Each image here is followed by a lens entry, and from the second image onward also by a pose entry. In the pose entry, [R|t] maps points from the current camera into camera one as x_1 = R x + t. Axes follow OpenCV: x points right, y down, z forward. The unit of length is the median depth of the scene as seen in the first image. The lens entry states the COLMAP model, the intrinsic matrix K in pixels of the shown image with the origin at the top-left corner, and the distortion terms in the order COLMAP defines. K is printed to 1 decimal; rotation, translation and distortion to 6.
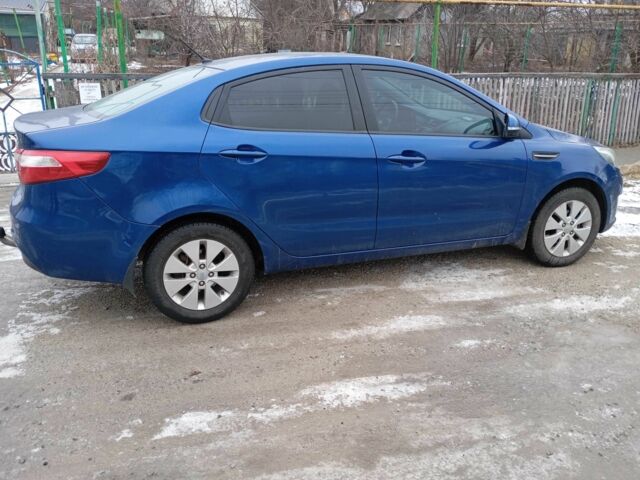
lens RADIAL K [[537.0, 0, 321.5], [0, 537.0, 239.9], [0, 0, 1]] dist [0.077441, -0.089144]
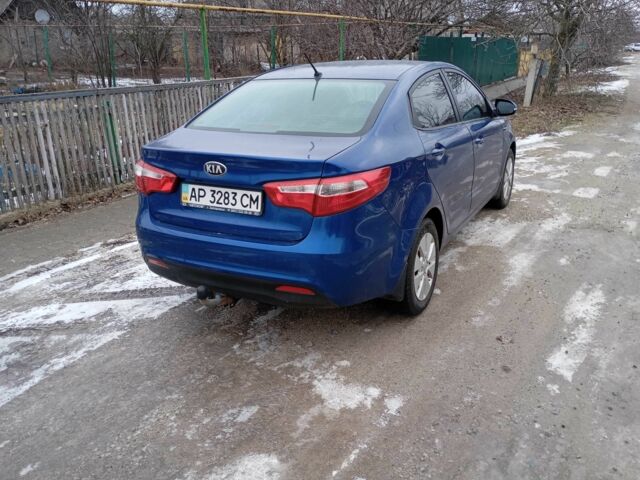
lens RADIAL K [[537.0, 0, 321.5], [0, 537.0, 239.9], [0, 0, 1]] dist [0.077441, -0.089144]
pose [[0.757278, -0.239666, 0.607528, -1.085537], [0.237716, 0.967574, 0.085391, -0.138004], [-0.608293, 0.079754, 0.789695, 0.268925]]
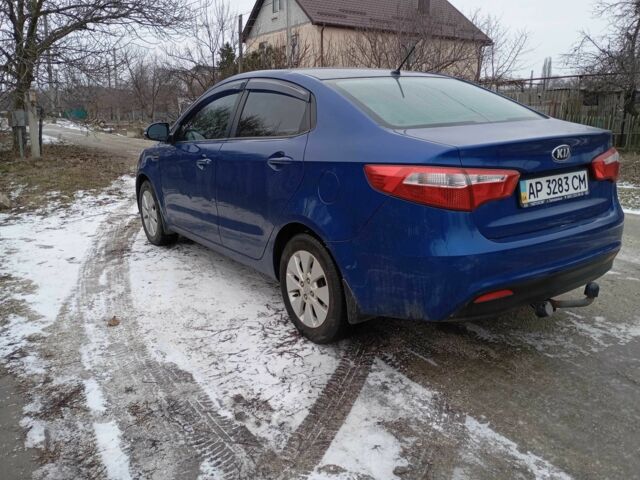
lens RADIAL K [[537.0, 0, 321.5], [0, 537.0, 239.9], [0, 0, 1]] dist [0.077441, -0.089144]
pose [[-0.223773, -0.245053, 0.943332, -1.373272], [0.332223, 0.890733, 0.310198, -0.485394], [-0.916272, 0.382810, -0.117910, 1.595078]]
